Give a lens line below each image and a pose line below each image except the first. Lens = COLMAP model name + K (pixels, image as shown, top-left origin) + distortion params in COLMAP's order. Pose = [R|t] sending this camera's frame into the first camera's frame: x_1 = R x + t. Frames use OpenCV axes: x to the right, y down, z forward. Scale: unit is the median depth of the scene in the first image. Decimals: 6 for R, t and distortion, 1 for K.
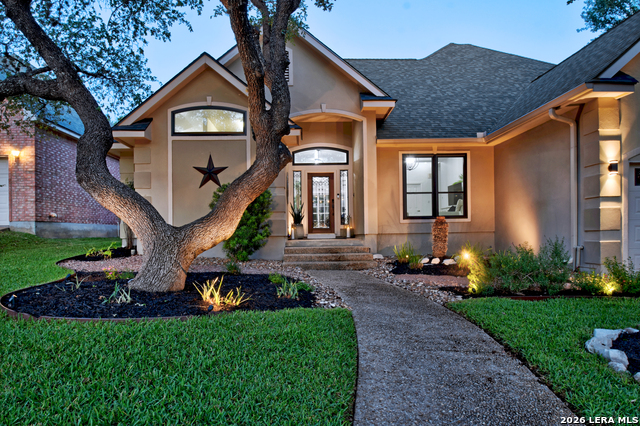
lens RADIAL K [[368.6, 0, 320.0], [0, 368.6, 213.0], [0, 0, 1]] dist [-0.031397, 0.000354]
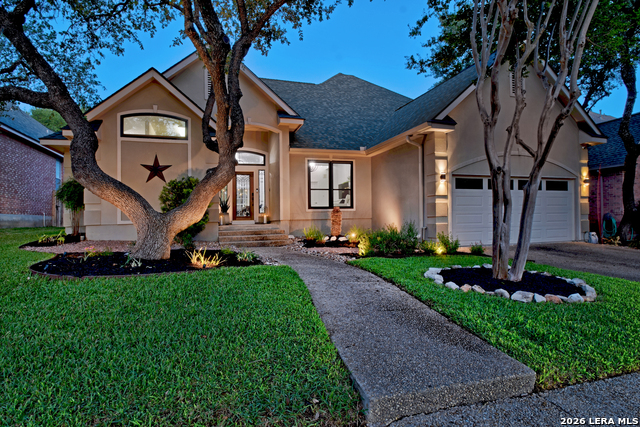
lens RADIAL K [[319.6, 0, 320.9], [0, 319.6, 203.2], [0, 0, 1]] dist [0.002070, -0.000063]
pose [[0.955257, 0.006287, 0.295710, -0.077066], [-0.004712, 0.999971, -0.006039, 0.003358], [-0.295740, 0.004376, 0.955259, -0.124830]]
